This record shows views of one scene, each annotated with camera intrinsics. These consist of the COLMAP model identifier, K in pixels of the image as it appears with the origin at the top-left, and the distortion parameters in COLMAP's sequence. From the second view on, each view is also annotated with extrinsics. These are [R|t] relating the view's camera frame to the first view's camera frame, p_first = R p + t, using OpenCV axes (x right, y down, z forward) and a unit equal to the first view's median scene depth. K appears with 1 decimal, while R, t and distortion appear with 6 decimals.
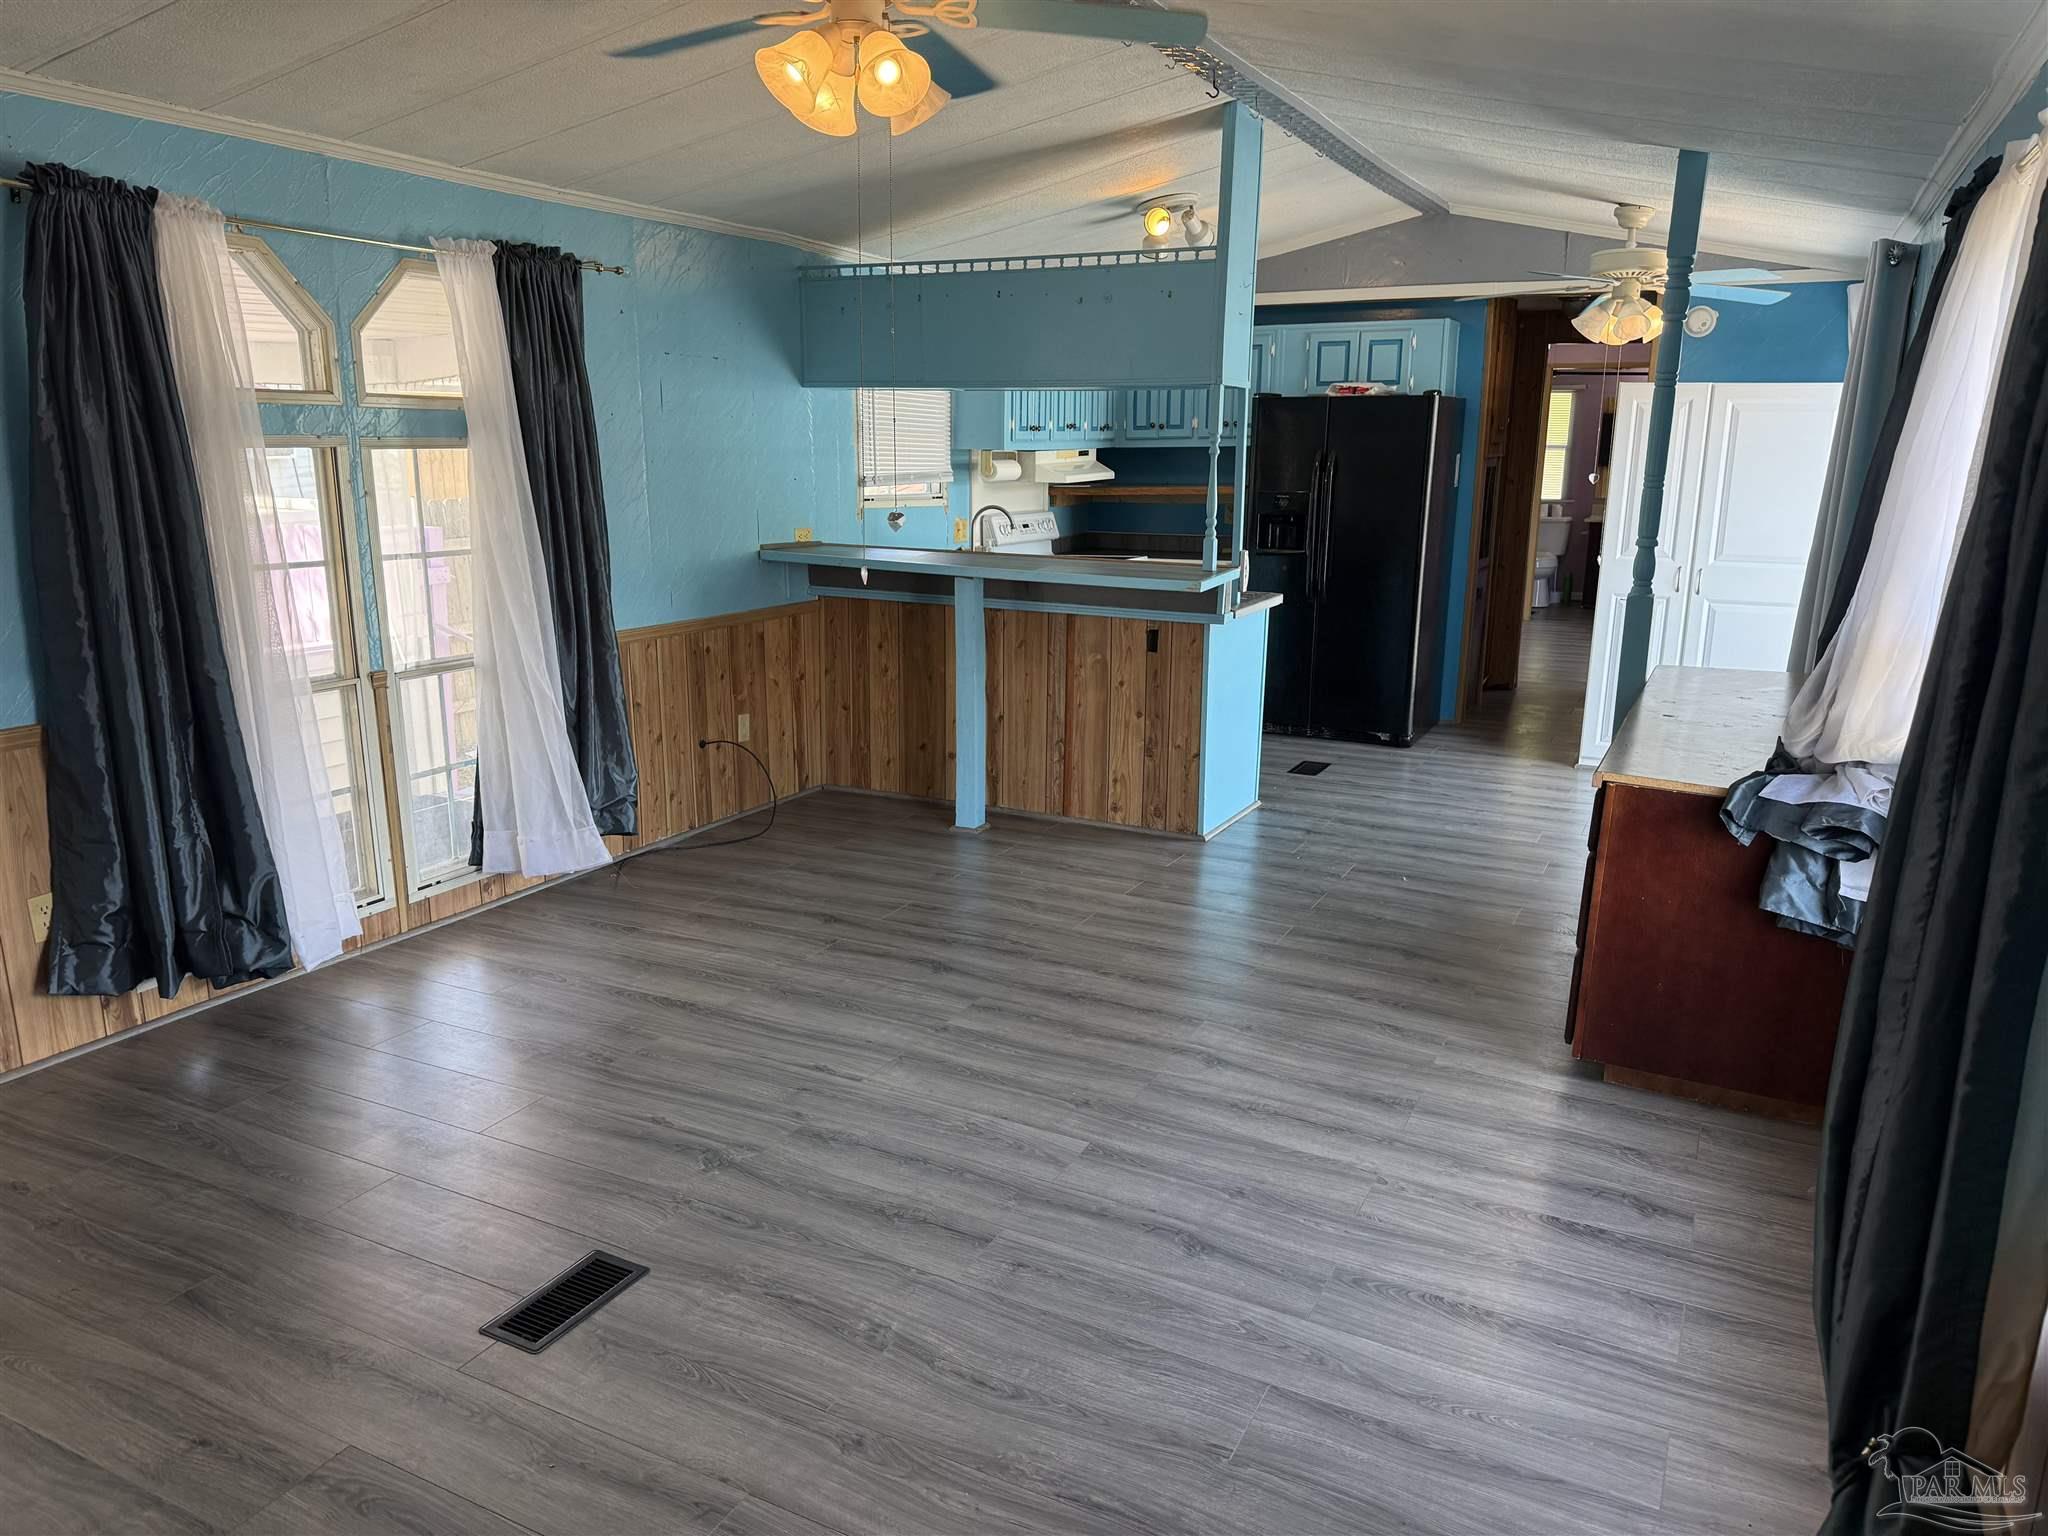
lens RADIAL K [[1415.7, 0, 1024.0], [0, 1415.7, 768.0], [0, 0, 1]] dist [0.054955, -0.077608]
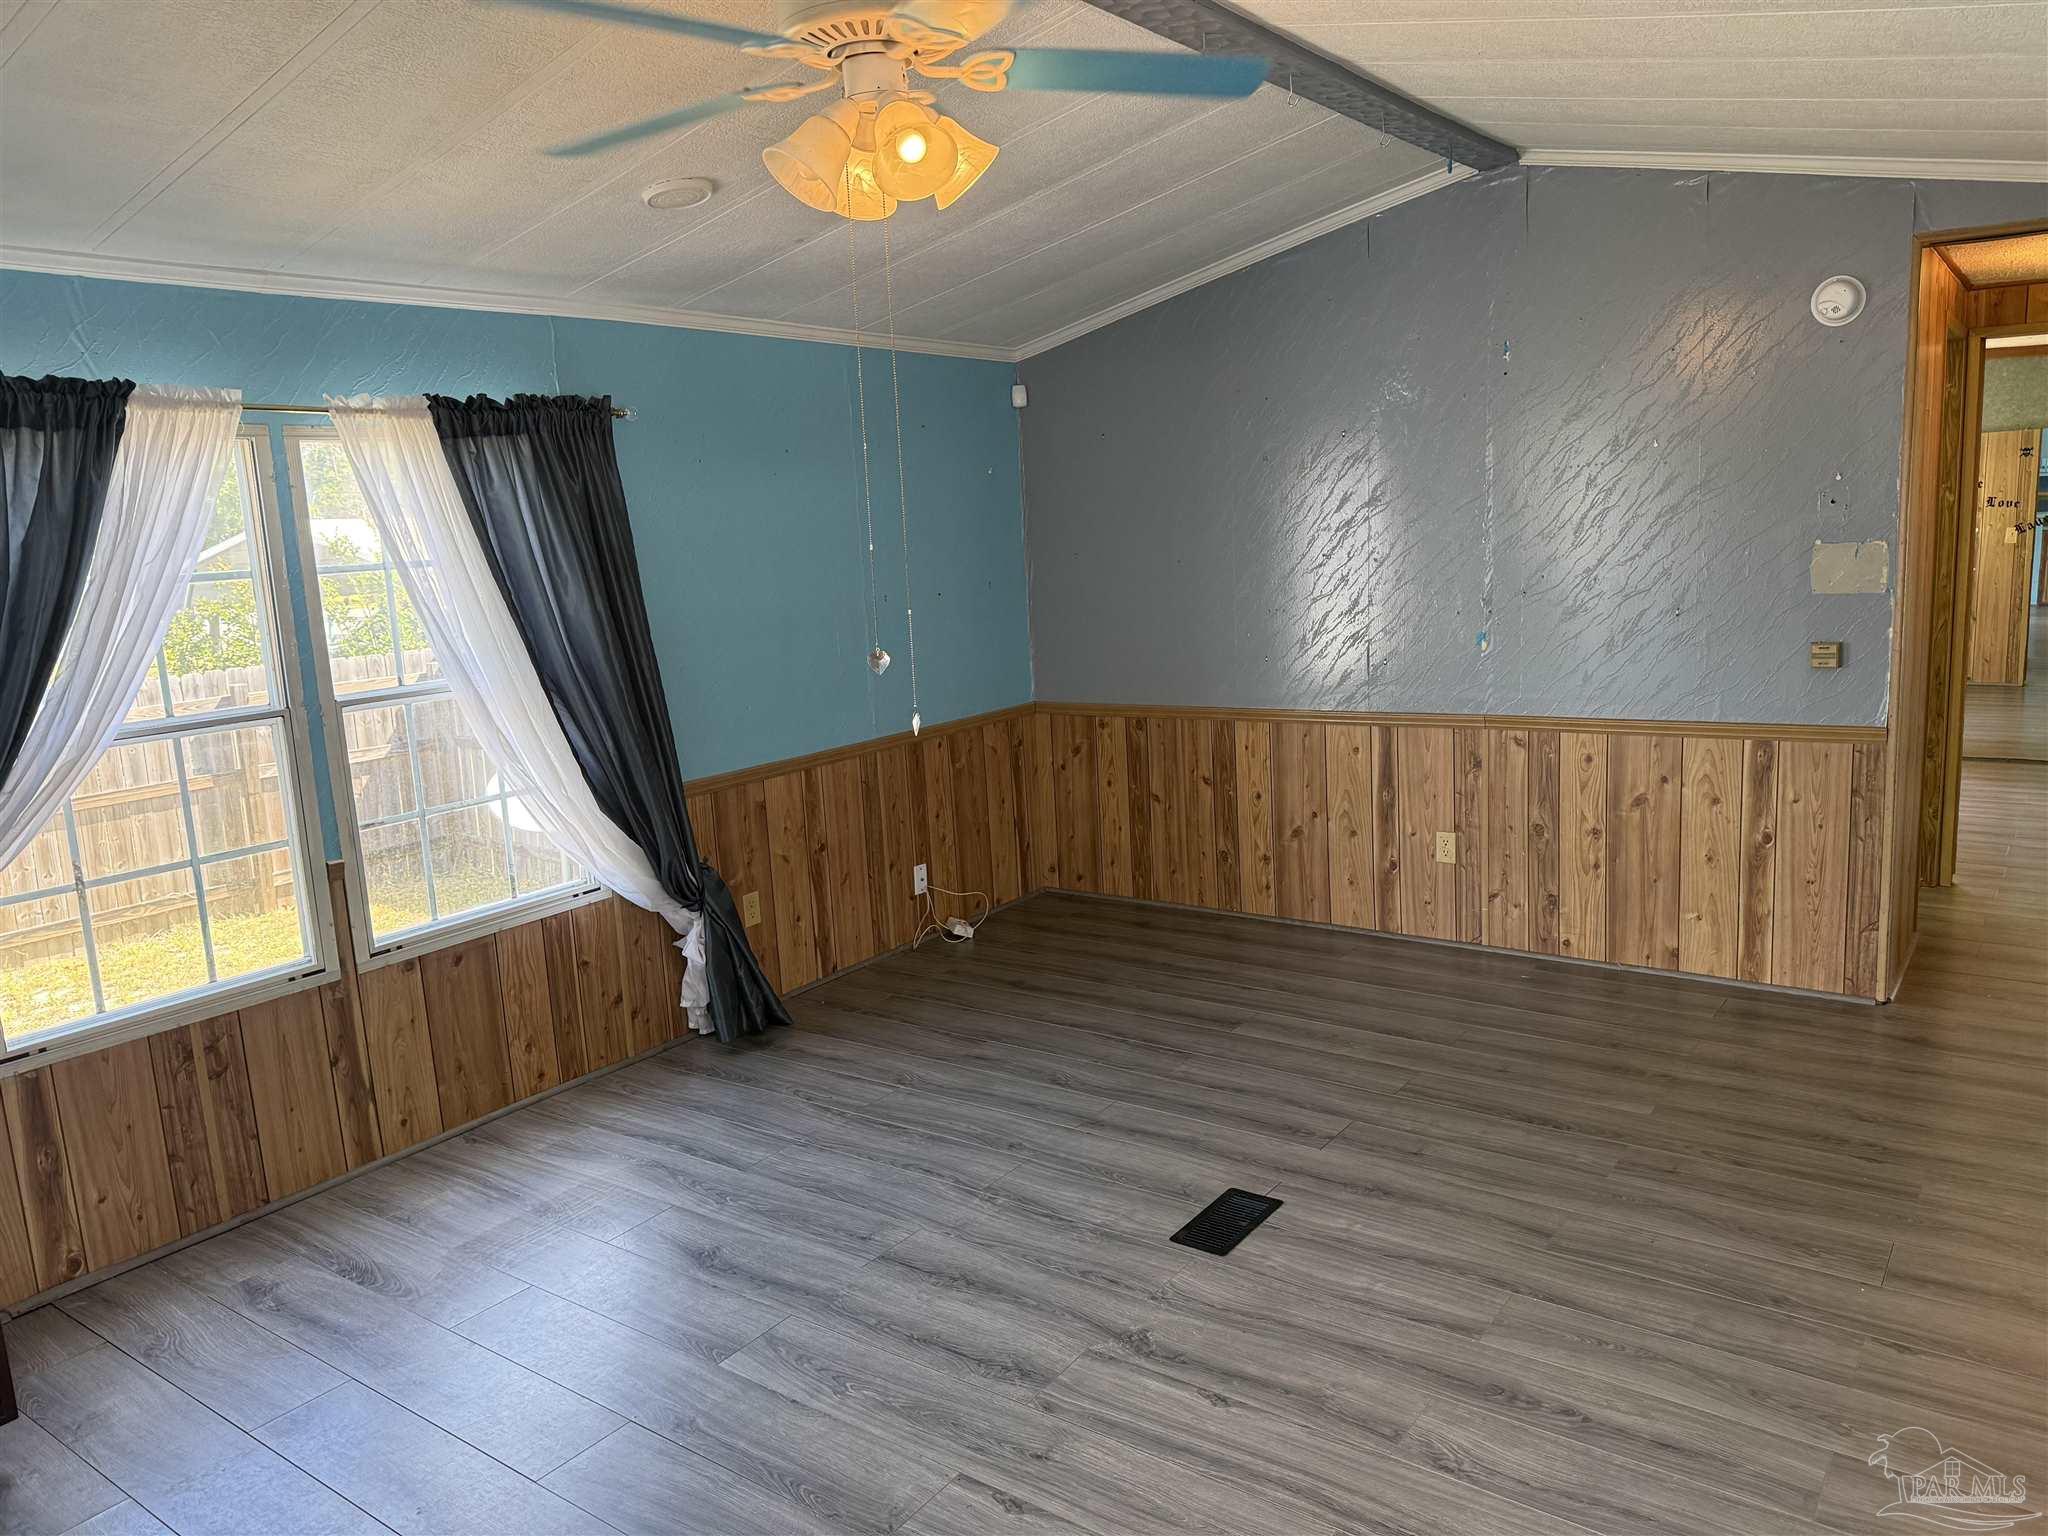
lens RADIAL K [[1415.7, 0, 1024.0], [0, 1415.7, 768.0], [0, 0, 1]] dist [0.054955, -0.077608]
pose [[-0.984951, 0.000099, 0.172836, -0.344254], [0.068579, 0.918134, 0.390291, -0.476628], [-0.158648, 0.396270, -0.904323, 1.917068]]
